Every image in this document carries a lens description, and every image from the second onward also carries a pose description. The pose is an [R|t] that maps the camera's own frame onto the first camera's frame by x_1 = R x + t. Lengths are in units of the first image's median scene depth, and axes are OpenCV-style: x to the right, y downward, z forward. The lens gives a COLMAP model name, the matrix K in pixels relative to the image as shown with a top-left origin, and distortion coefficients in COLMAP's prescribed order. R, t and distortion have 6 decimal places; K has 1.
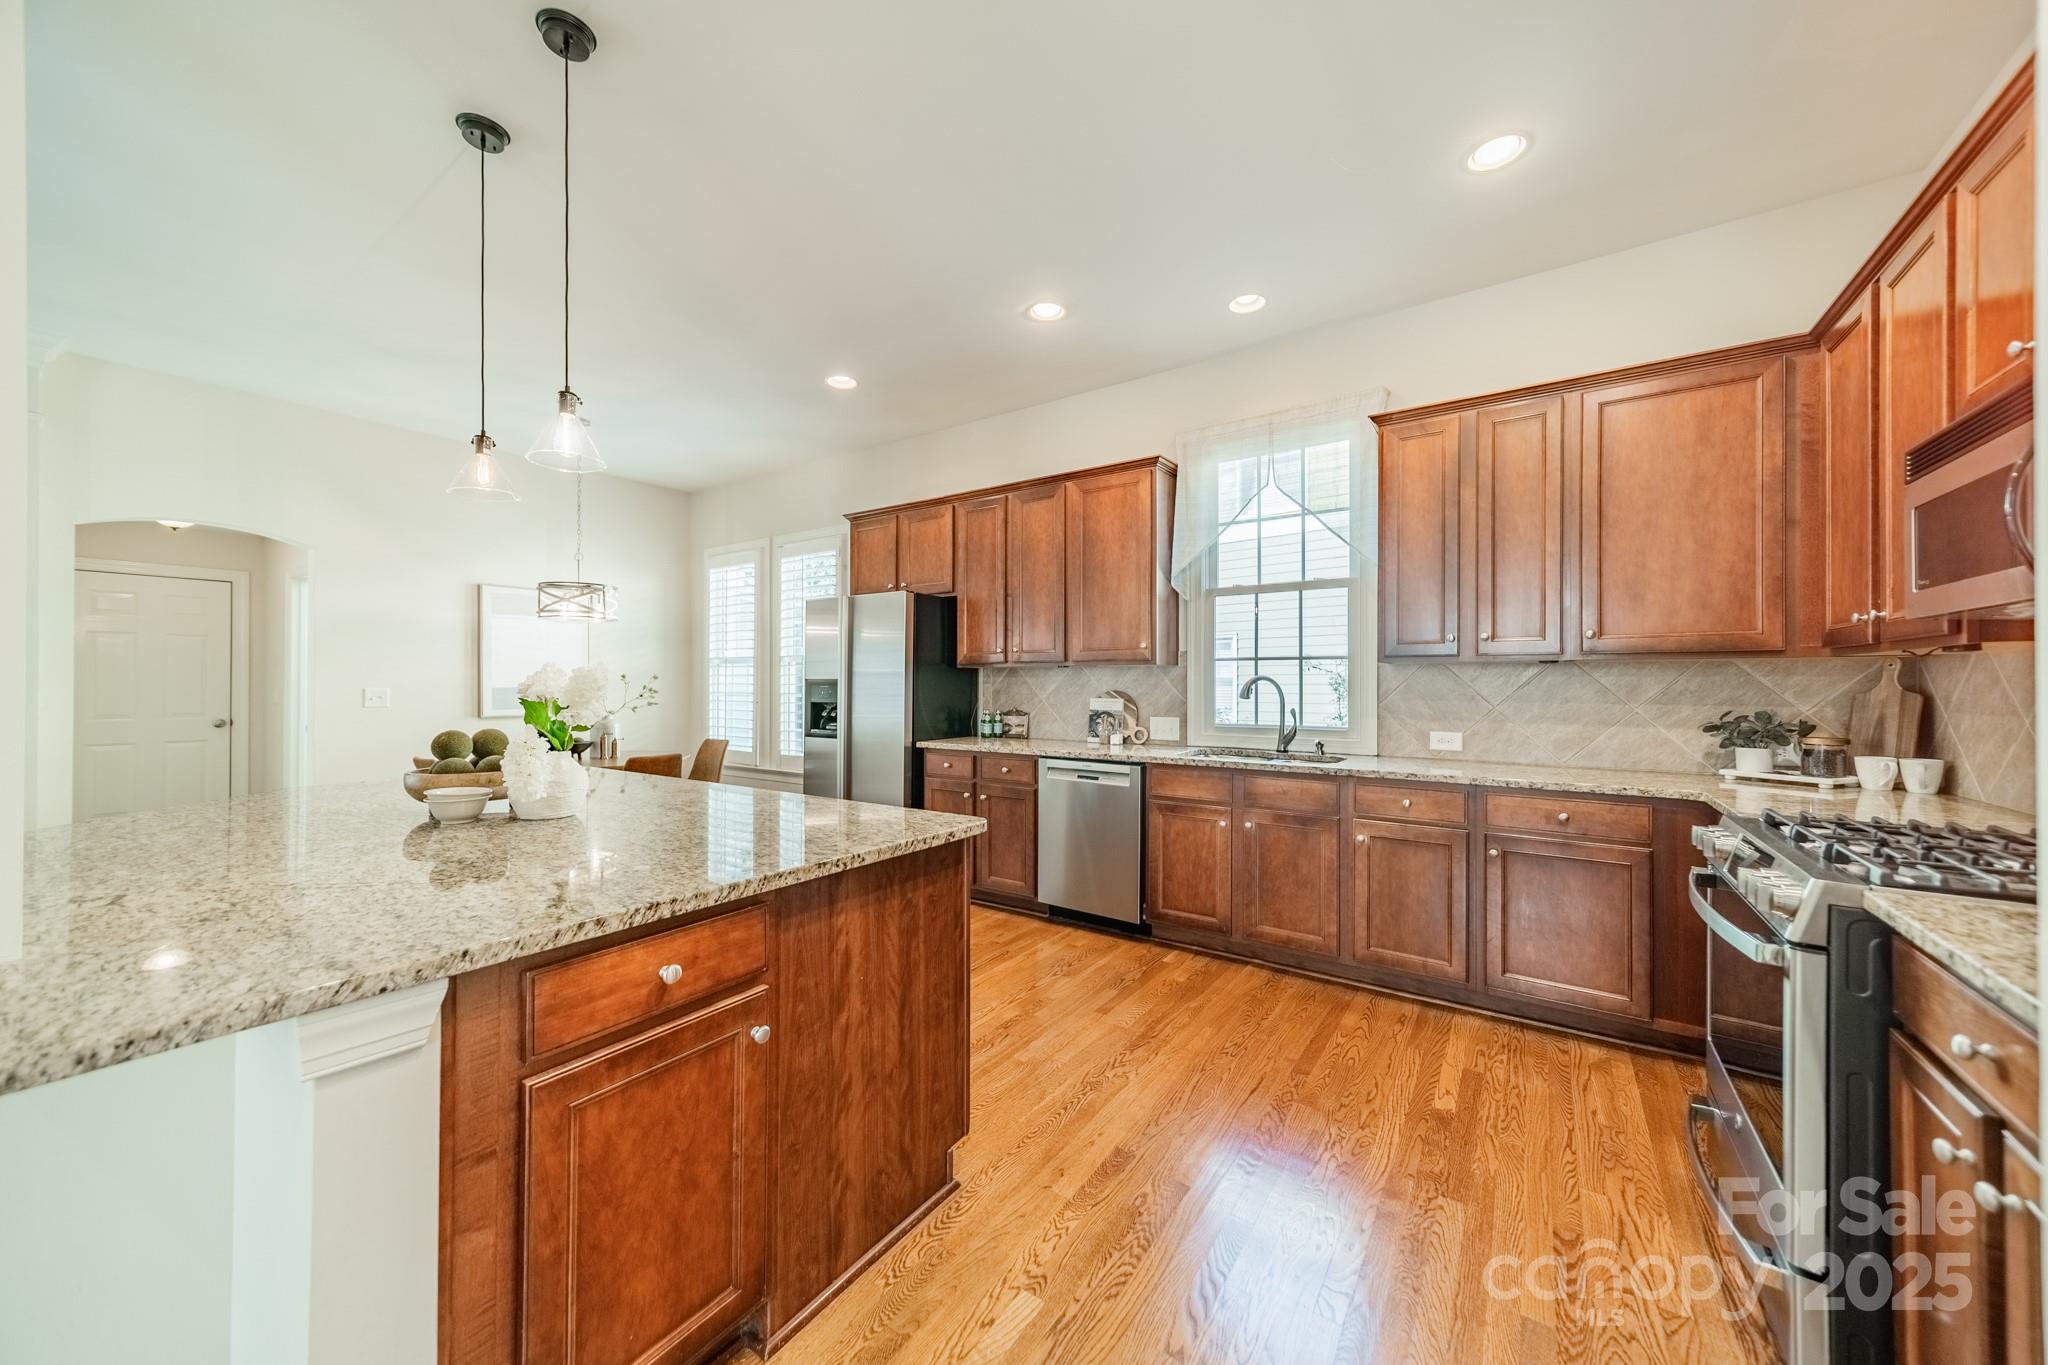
lens RADIAL K [[730.7, 0, 1023.9], [0, 730.7, 676.6], [0, 0, 1]] dist [0.010497, 0.000006]
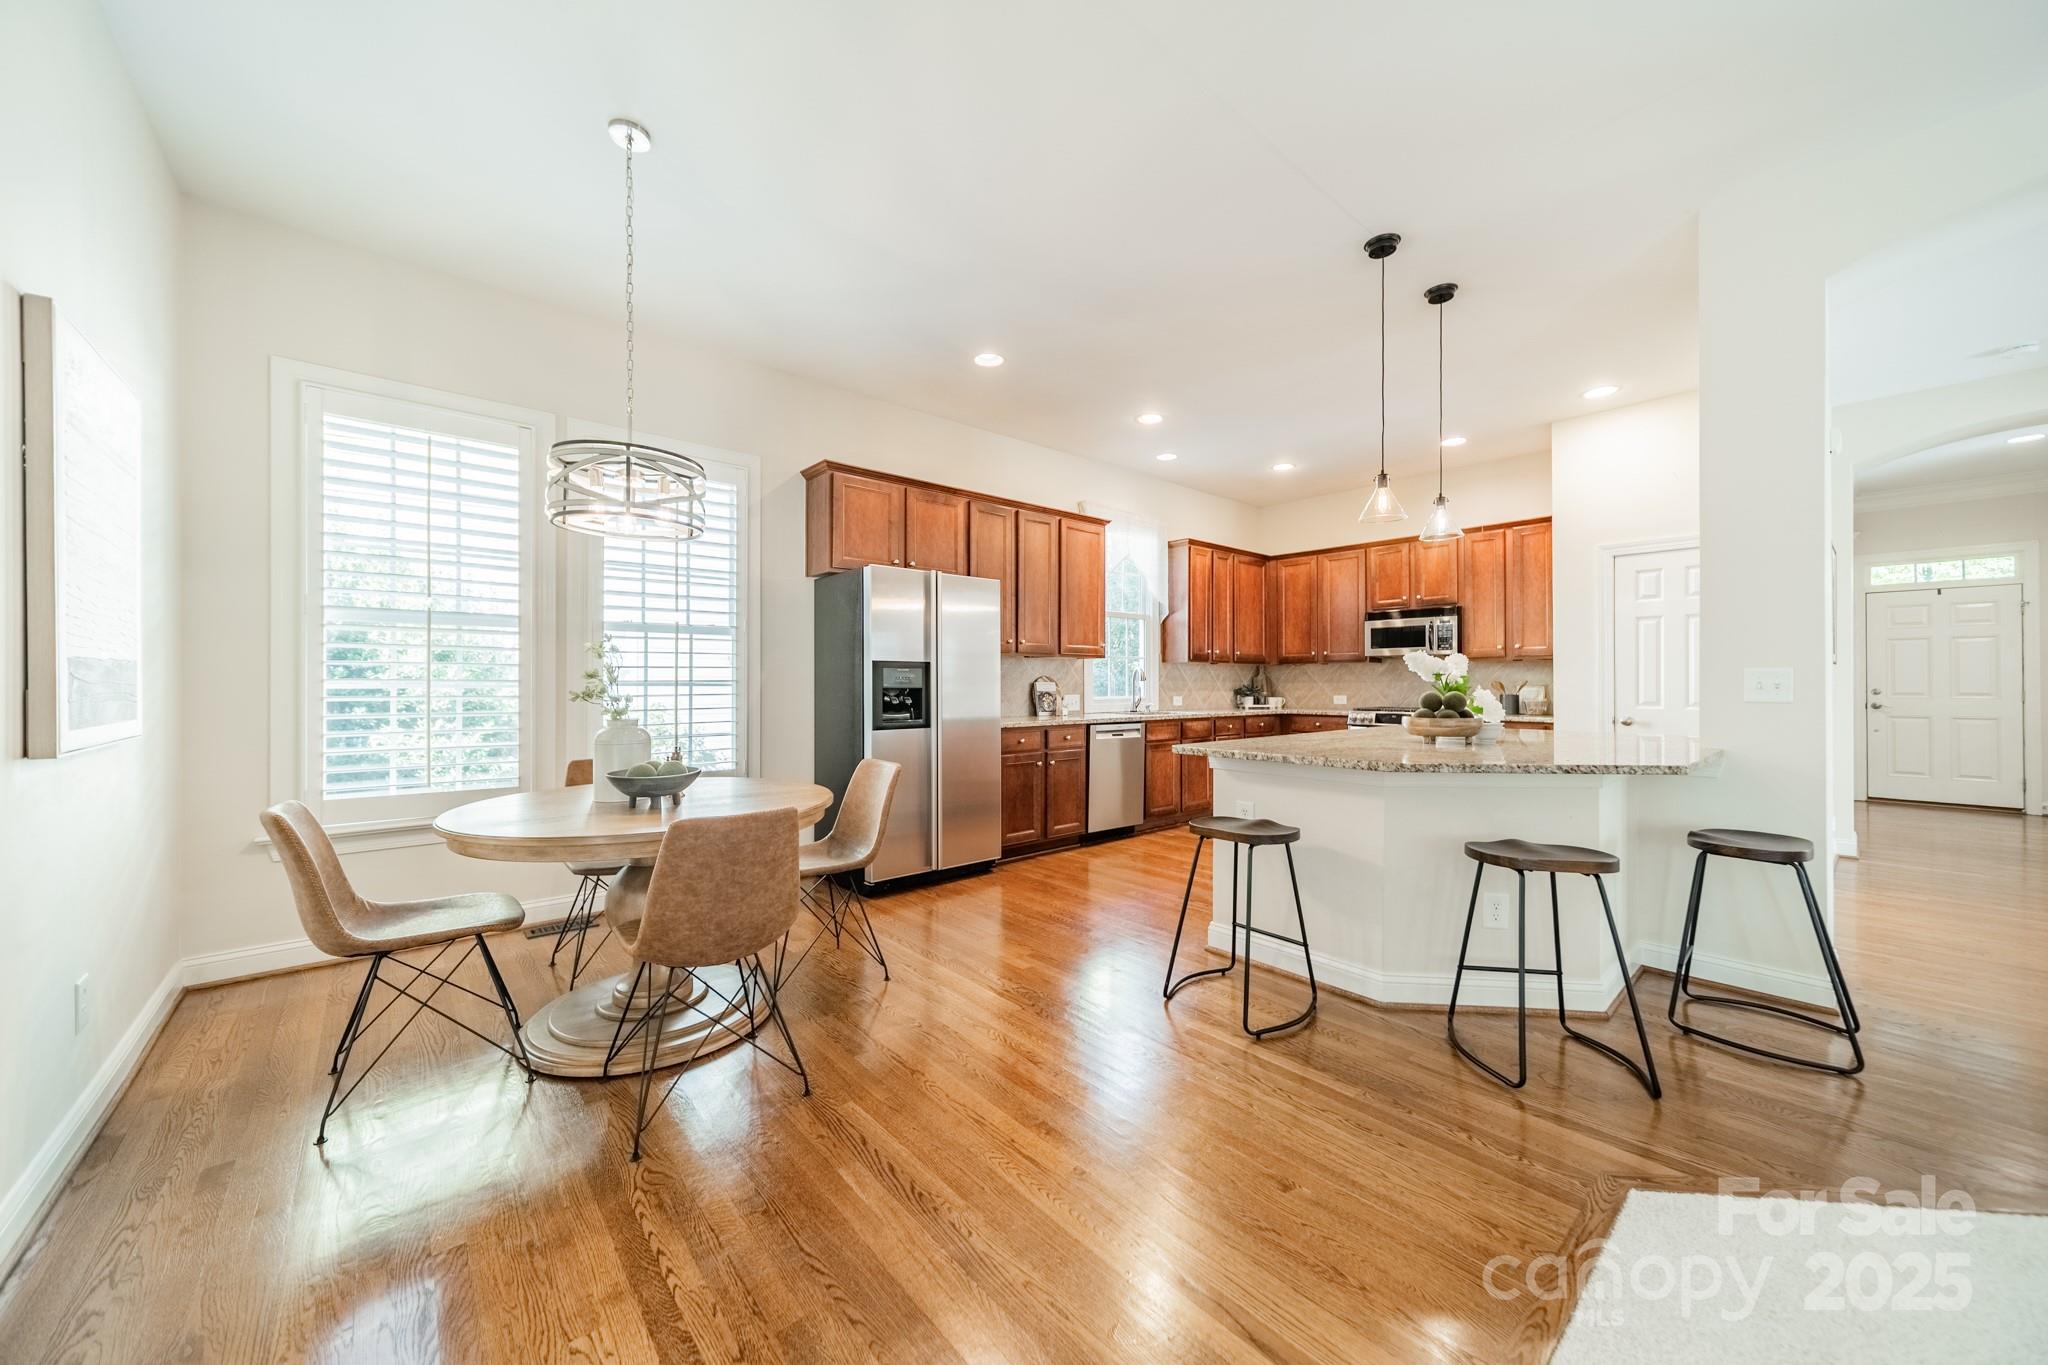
lens RADIAL K [[730.7, 0, 1023.9], [0, 730.7, 676.6], [0, 0, 1]] dist [0.010497, 0.000006]
pose [[0.250446, 0.008448, 0.968094, -1.157436], [-0.008119, 0.999945, -0.006625, 0.027871], [-0.968097, -0.006201, 0.250501, 0.686055]]
